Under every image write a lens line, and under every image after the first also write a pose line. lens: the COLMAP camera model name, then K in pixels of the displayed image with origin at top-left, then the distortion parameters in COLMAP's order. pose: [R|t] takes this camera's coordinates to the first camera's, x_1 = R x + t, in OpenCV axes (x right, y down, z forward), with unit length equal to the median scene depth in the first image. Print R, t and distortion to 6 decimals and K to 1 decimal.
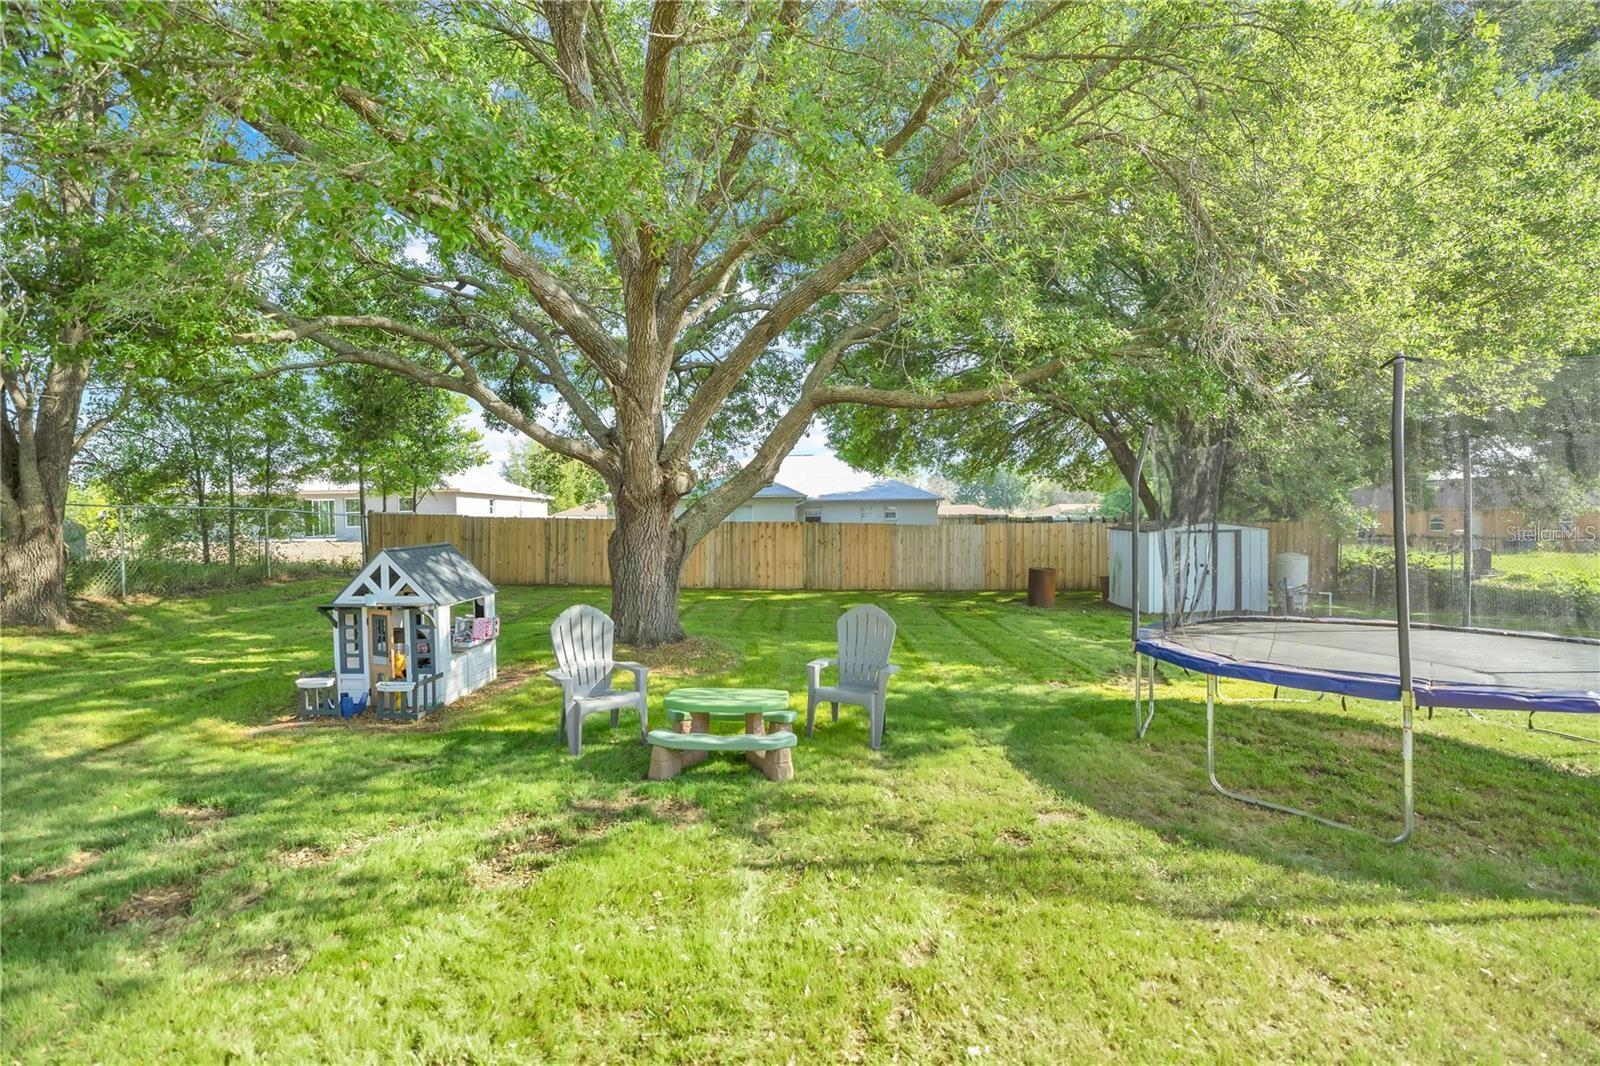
lens RADIAL K [[691.2, 0, 795.1], [0, 691.2, 556.3], [0, 0, 1]] dist [0.001533, 0.000073]
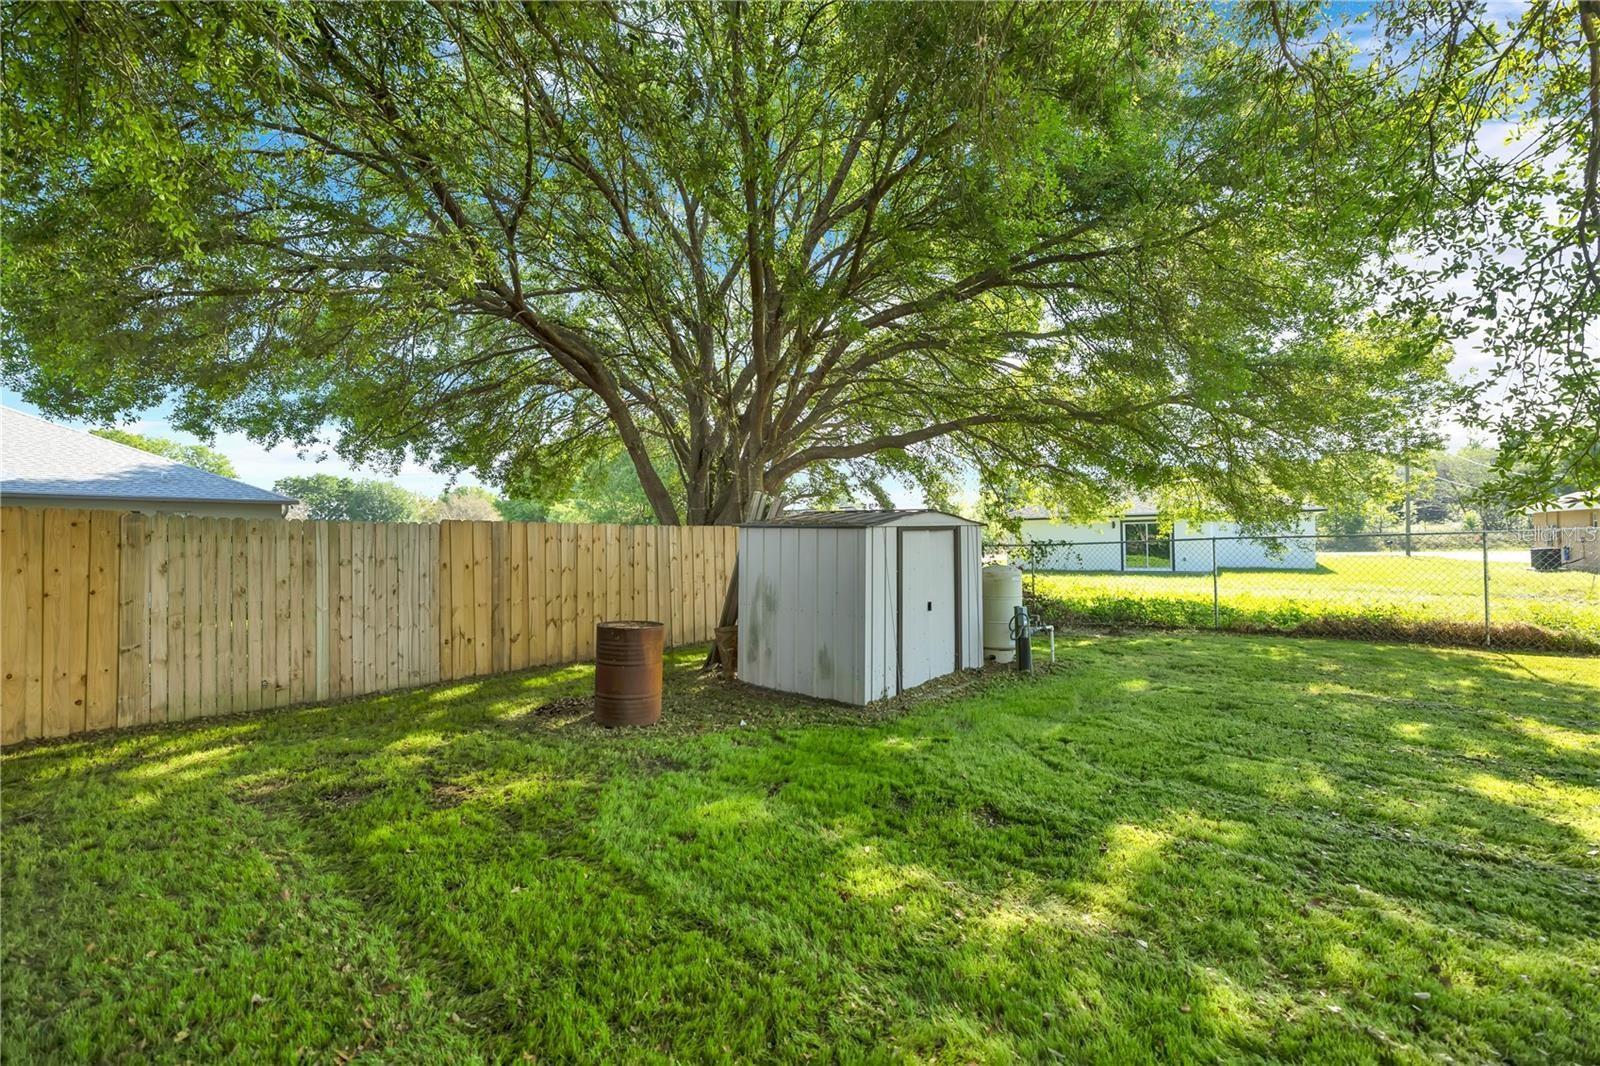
lens RADIAL K [[691.2, 0, 795.1], [0, 691.2, 556.3], [0, 0, 1]] dist [0.001533, 0.000073]
pose [[0.660946, 0.009808, 0.750370, 0.057603], [0.023959, 0.999129, -0.034164, -0.003565], [-0.750051, 0.040559, 0.660135, 0.316691]]
